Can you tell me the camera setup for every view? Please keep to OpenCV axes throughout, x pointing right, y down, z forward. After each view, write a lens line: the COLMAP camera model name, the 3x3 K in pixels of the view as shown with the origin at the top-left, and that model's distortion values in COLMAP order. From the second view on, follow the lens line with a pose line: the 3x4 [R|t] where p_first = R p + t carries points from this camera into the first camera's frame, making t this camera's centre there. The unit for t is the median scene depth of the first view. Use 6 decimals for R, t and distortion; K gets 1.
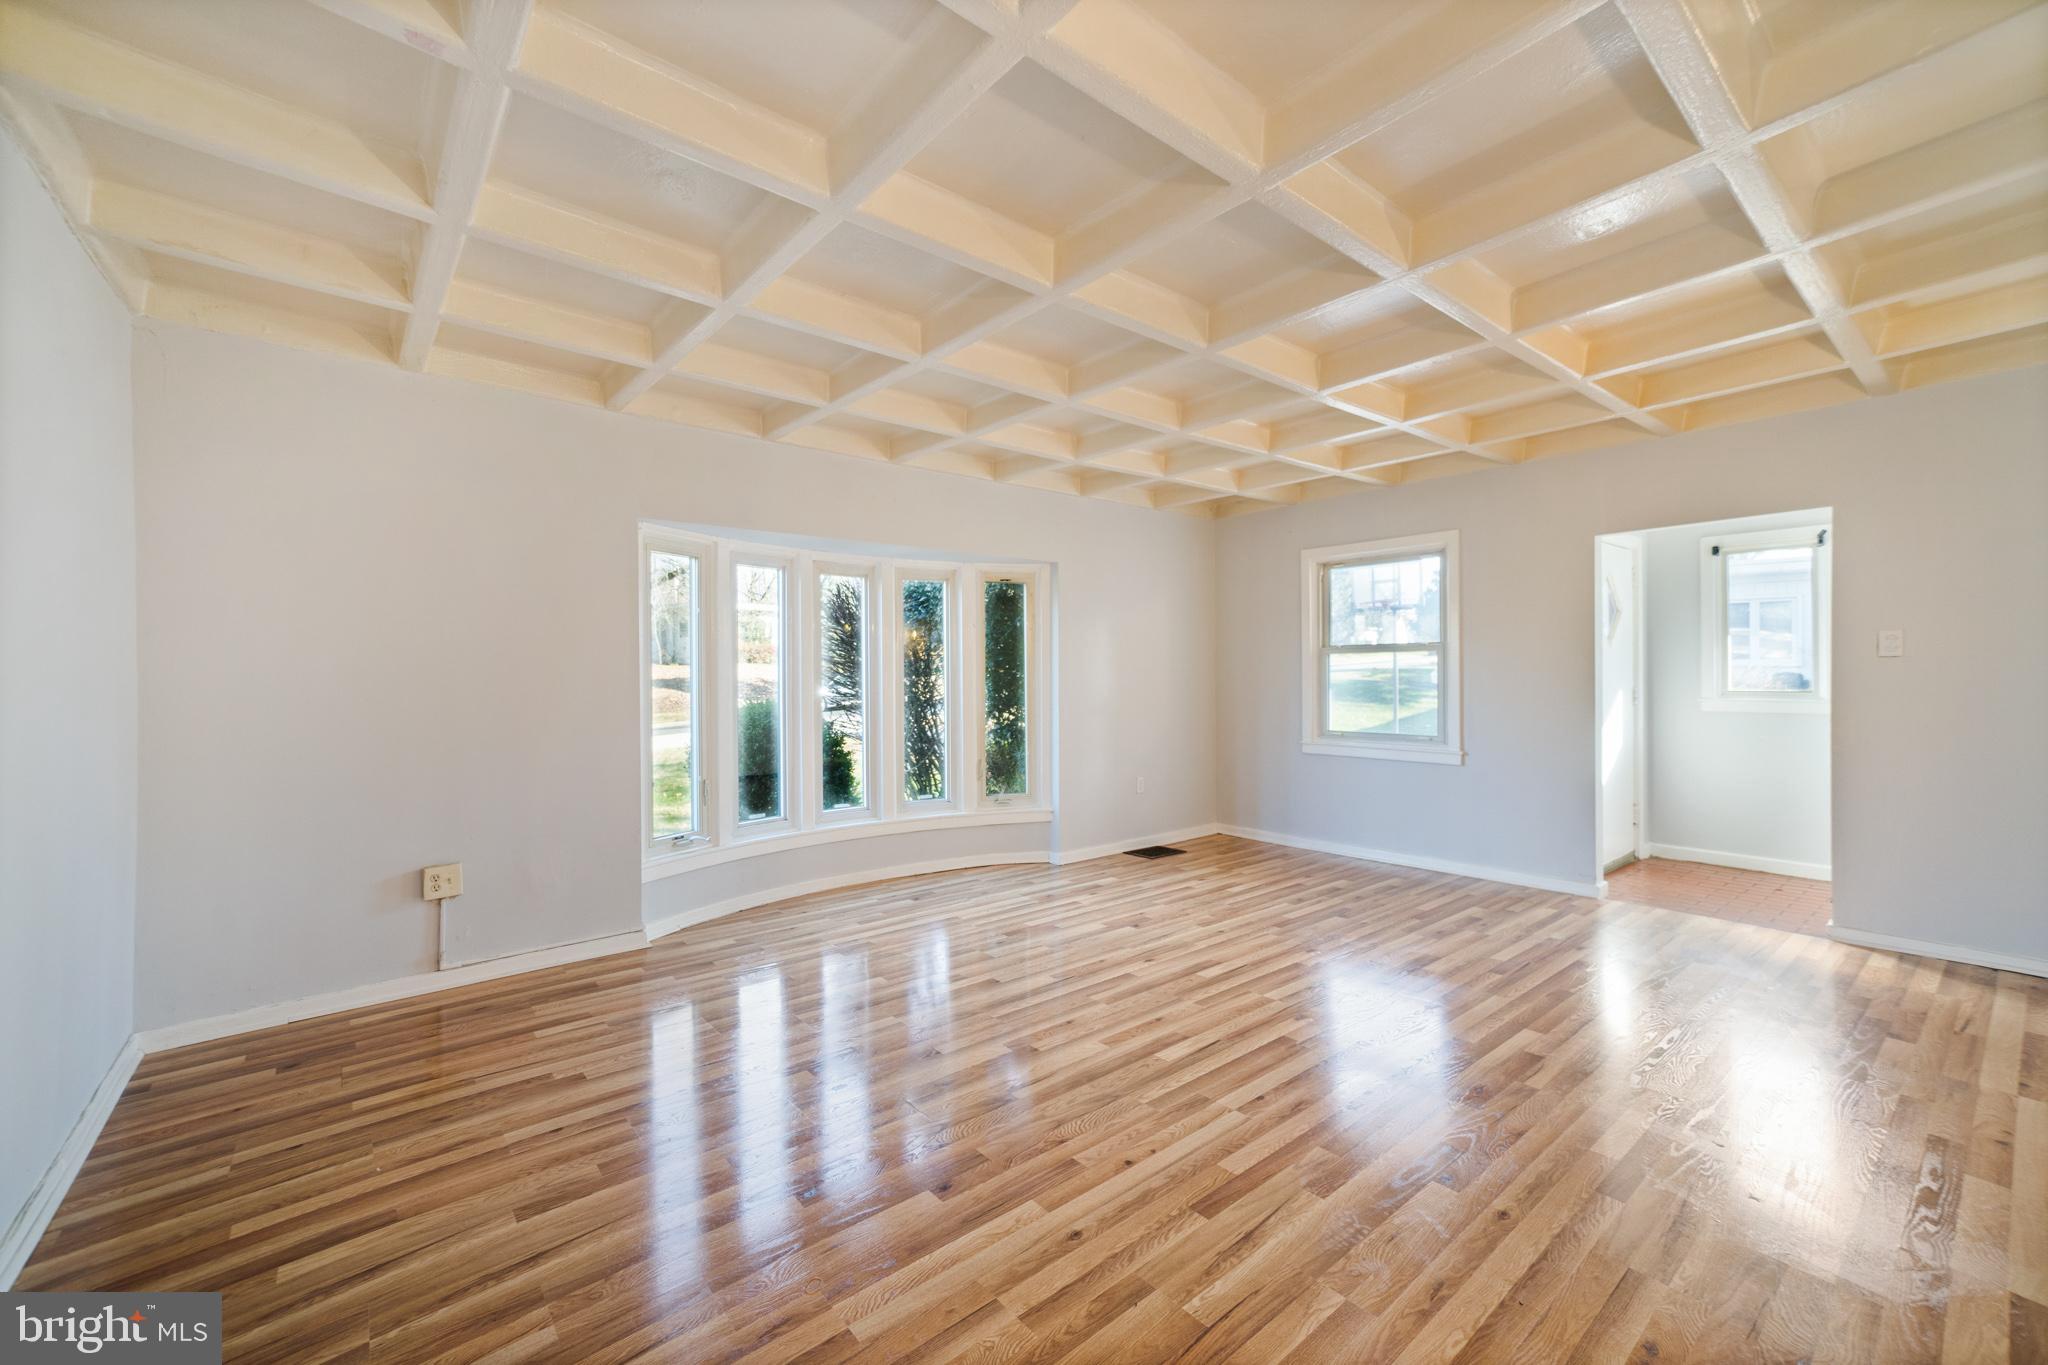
lens RADIAL K [[840.7, 0, 1026.7], [0, 840.7, 679.3], [0, 0, 1]] dist [0.013428, 0.001673]
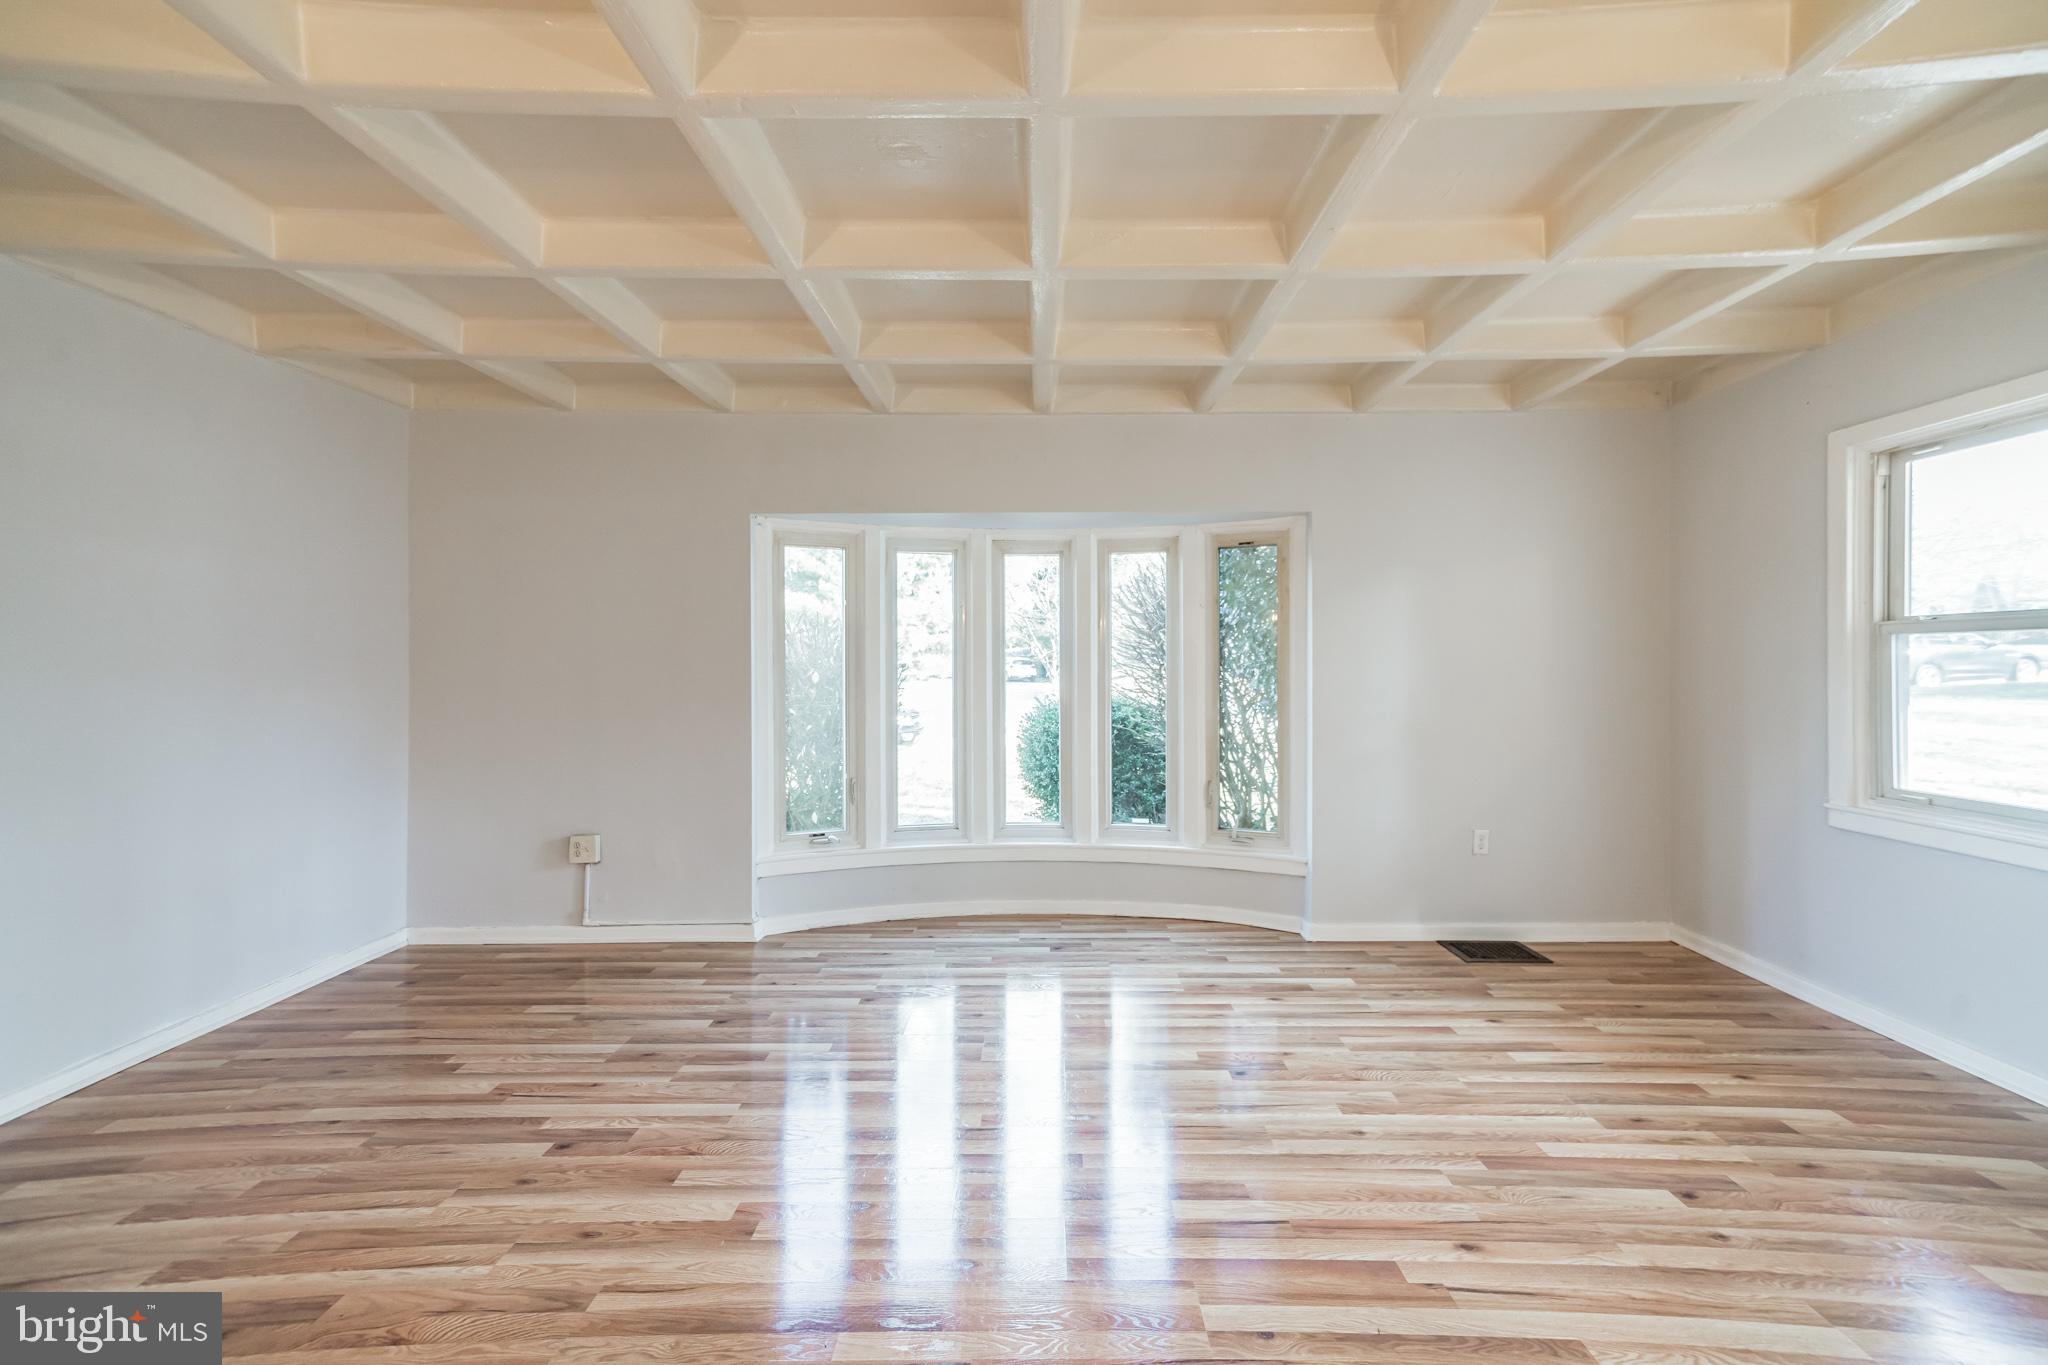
lens RADIAL K [[840.7, 0, 1015.9], [0, 840.7, 678.0], [0, 0, 1]] dist [0.013428, 0.001673]
pose [[0.767506, 0.017449, -0.640805, 0.365677], [-0.005194, 0.999766, 0.021003, -0.015998], [0.641021, -0.012792, 0.767417, 0.370460]]
